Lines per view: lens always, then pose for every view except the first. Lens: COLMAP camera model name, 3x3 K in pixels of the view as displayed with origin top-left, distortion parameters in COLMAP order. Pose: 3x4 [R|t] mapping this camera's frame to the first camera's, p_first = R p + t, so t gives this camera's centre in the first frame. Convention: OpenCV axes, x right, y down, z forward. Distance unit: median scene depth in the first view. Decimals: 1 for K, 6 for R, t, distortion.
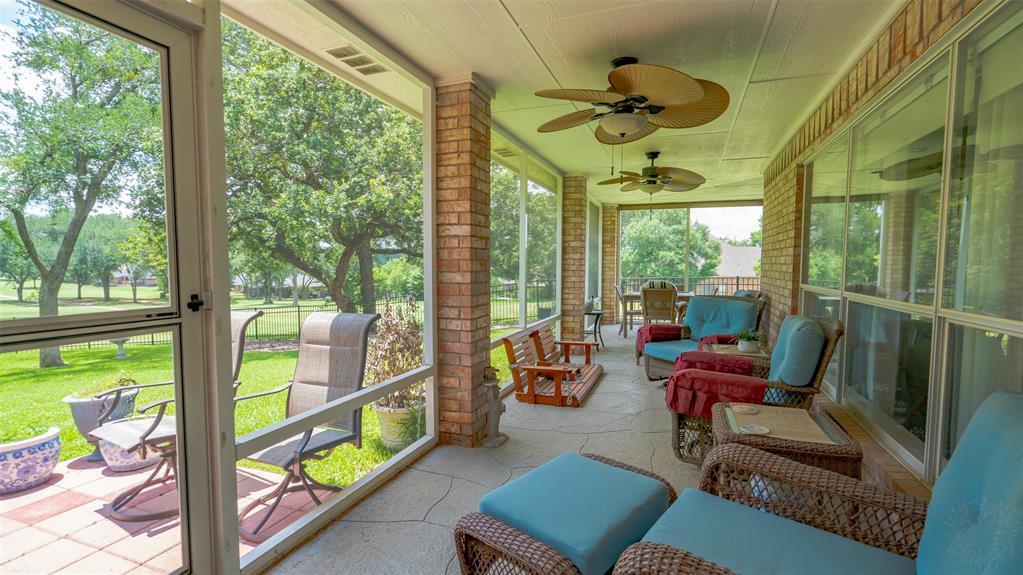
lens RADIAL K [[462.6, 0, 509.7], [0, 462.6, 289.6], [0, 0, 1]] dist [-0.004405, 0.003405]
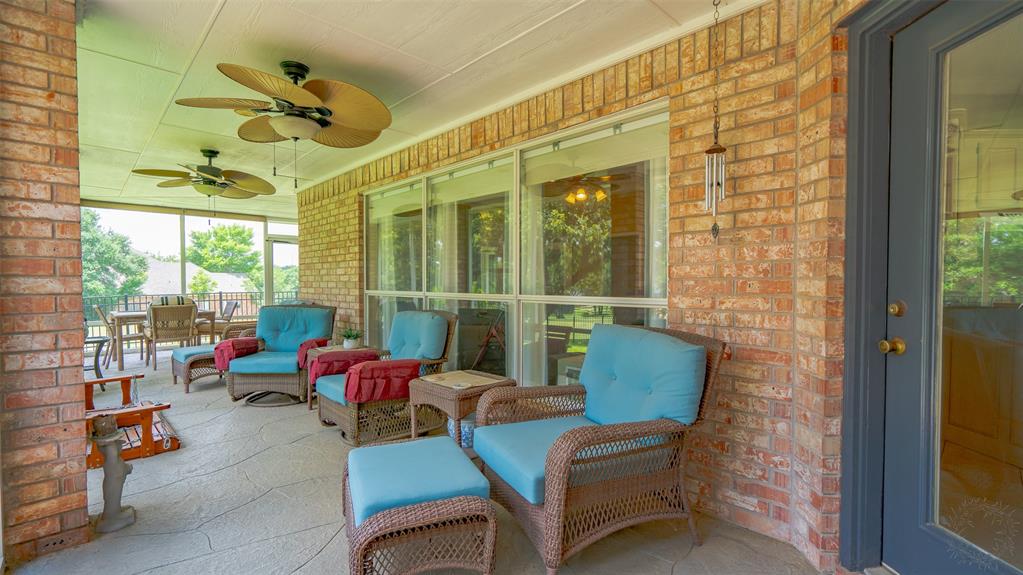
lens RADIAL K [[462.6, 0, 513.7], [0, 462.6, 289.7], [0, 0, 1]] dist [-0.004405, 0.003405]
pose [[0.427953, -0.017488, 0.903632, -0.406074], [0.052946, 0.998581, -0.005749, 0.017391], [-0.902249, 0.050304, 0.428271, 0.148940]]
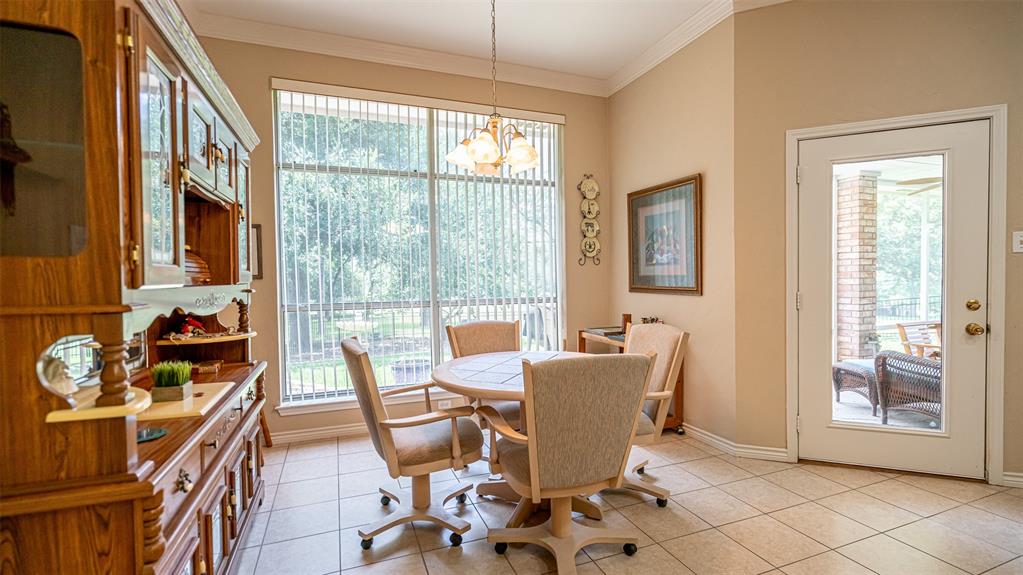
lens RADIAL K [[462.6, 0, 516.5], [0, 462.6, 286.2], [0, 0, 1]] dist [-0.004405, 0.003405]
pose [[0.676039, 0.005742, -0.736843, 0.331939], [-0.028346, 0.999432, -0.018218, 0.061979], [0.736320, 0.033203, 0.675818, -1.172475]]
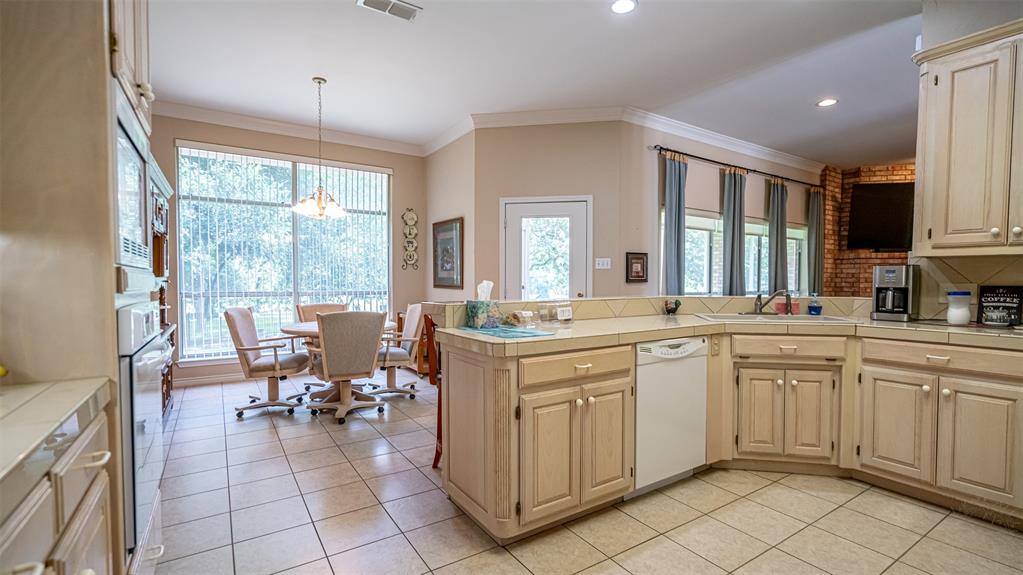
lens RADIAL K [[462.6, 0, 516.1], [0, 462.6, 290.2], [0, 0, 1]] dist [-0.004405, 0.003405]
pose [[0.811131, 0.019177, -0.584550, 1.663714], [-0.037721, 0.999097, -0.019566, 0.099363], [0.583647, 0.037921, 0.811122, -1.722555]]
